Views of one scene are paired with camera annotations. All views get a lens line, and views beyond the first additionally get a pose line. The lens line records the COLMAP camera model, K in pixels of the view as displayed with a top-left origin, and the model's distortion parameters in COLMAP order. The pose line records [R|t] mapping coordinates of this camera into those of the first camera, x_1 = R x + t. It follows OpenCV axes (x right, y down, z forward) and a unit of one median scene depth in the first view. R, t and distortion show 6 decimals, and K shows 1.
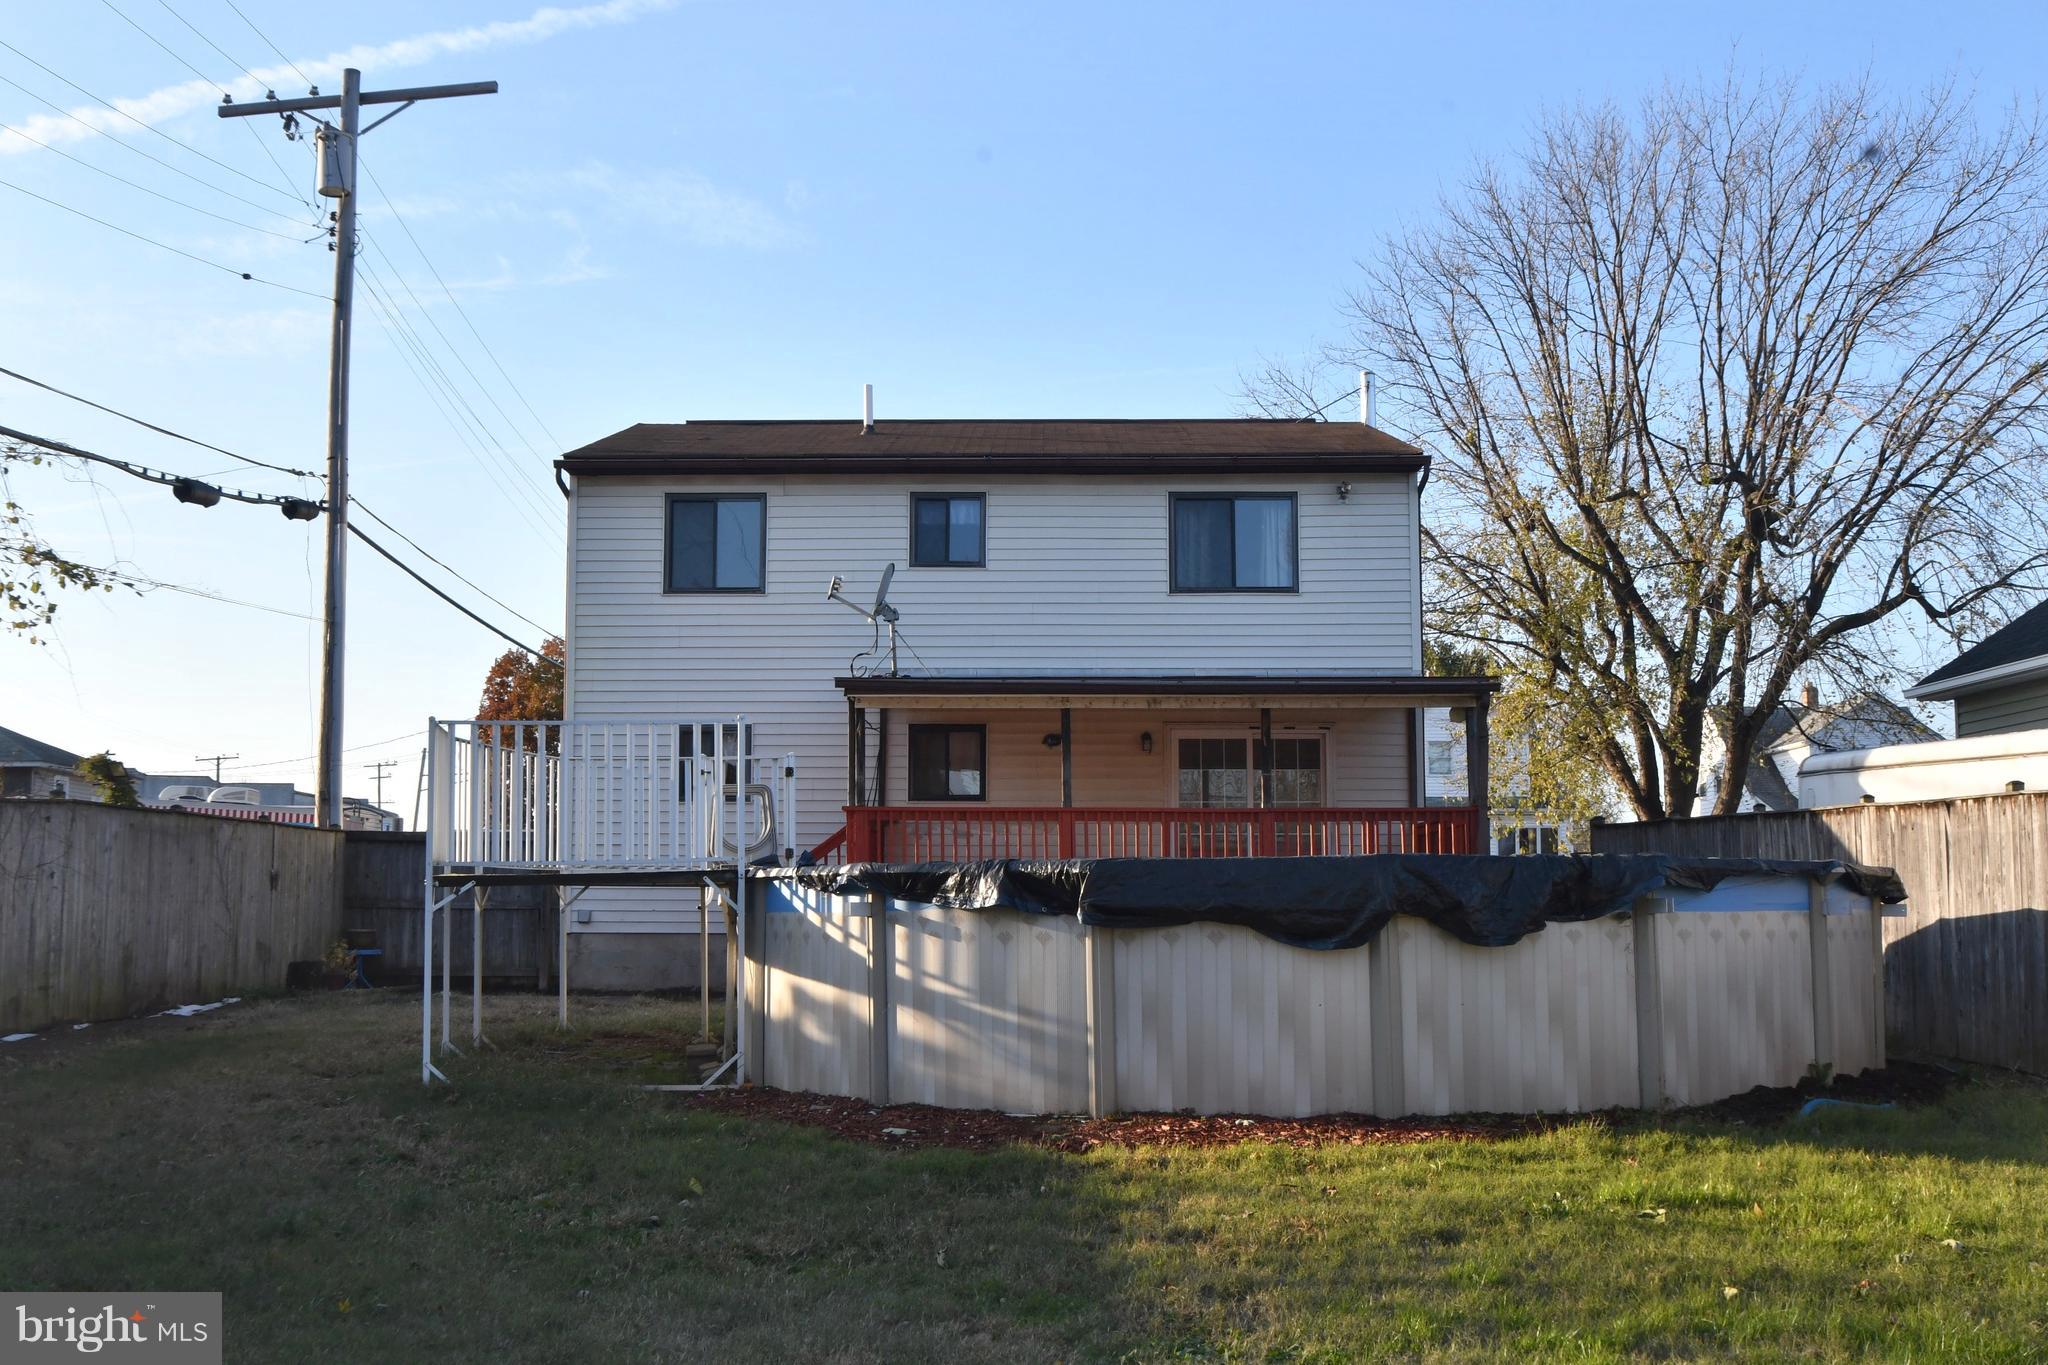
lens RADIAL K [[2059.1, 0, 1024.0], [0, 2059.1, 682.5], [0, 0, 1]] dist [-0.087565, -0.004770]
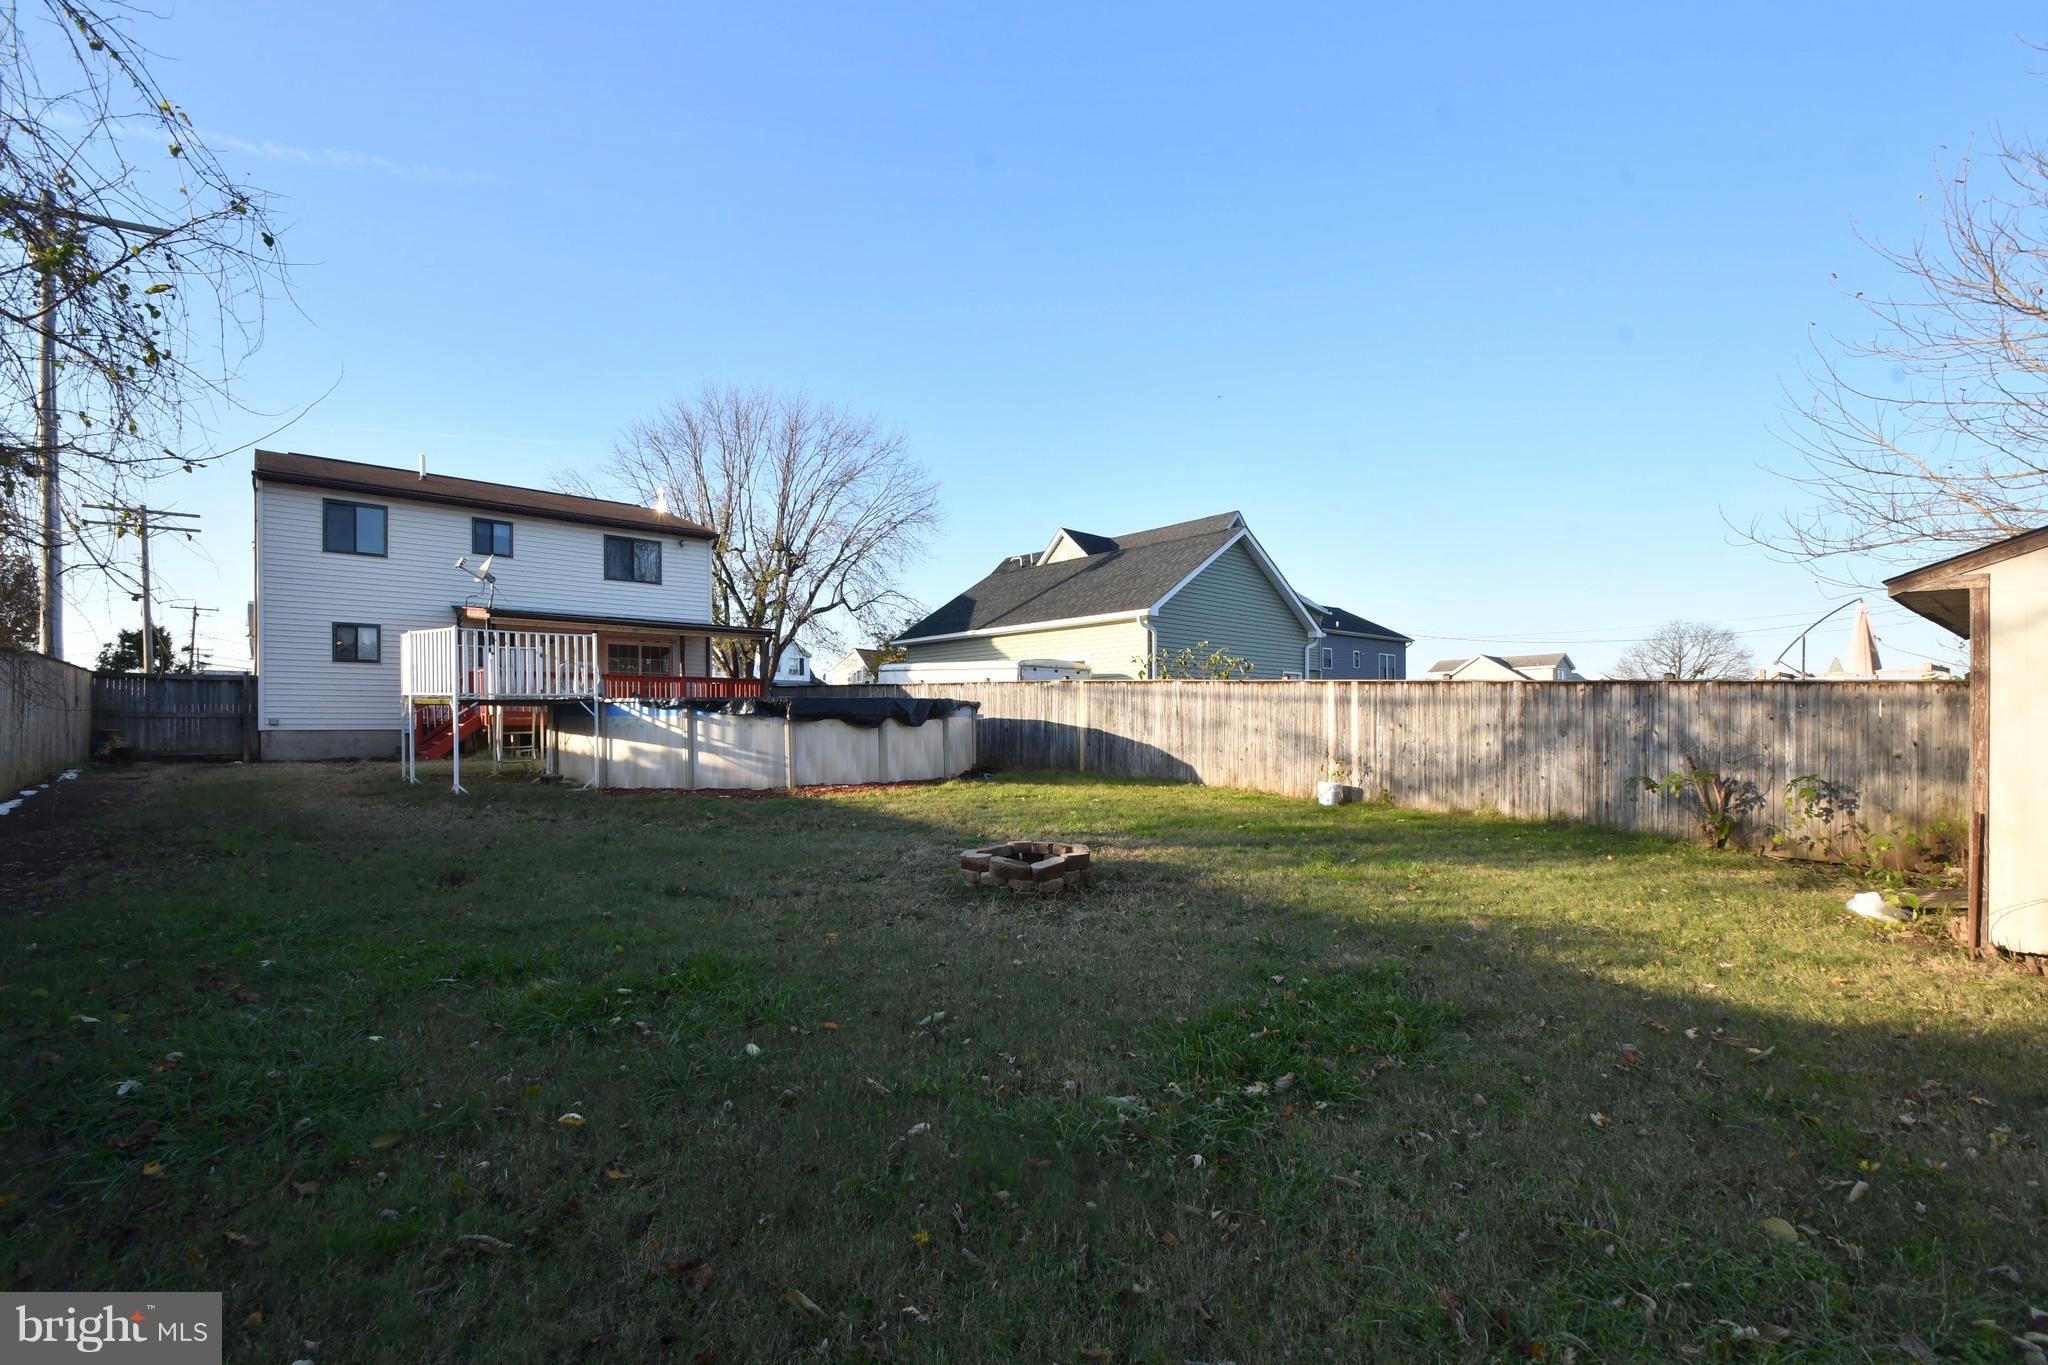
lens RADIAL K [[897.0, 0, 1001.8], [0, 897.0, 721.7], [0, 0, 1]] dist [0.017128, -0.016555]
pose [[0.741031, -0.005203, 0.671451, -0.432268], [-0.070143, 0.993899, 0.085114, -0.003764], [-0.667797, -0.110169, 0.736145, -0.073325]]
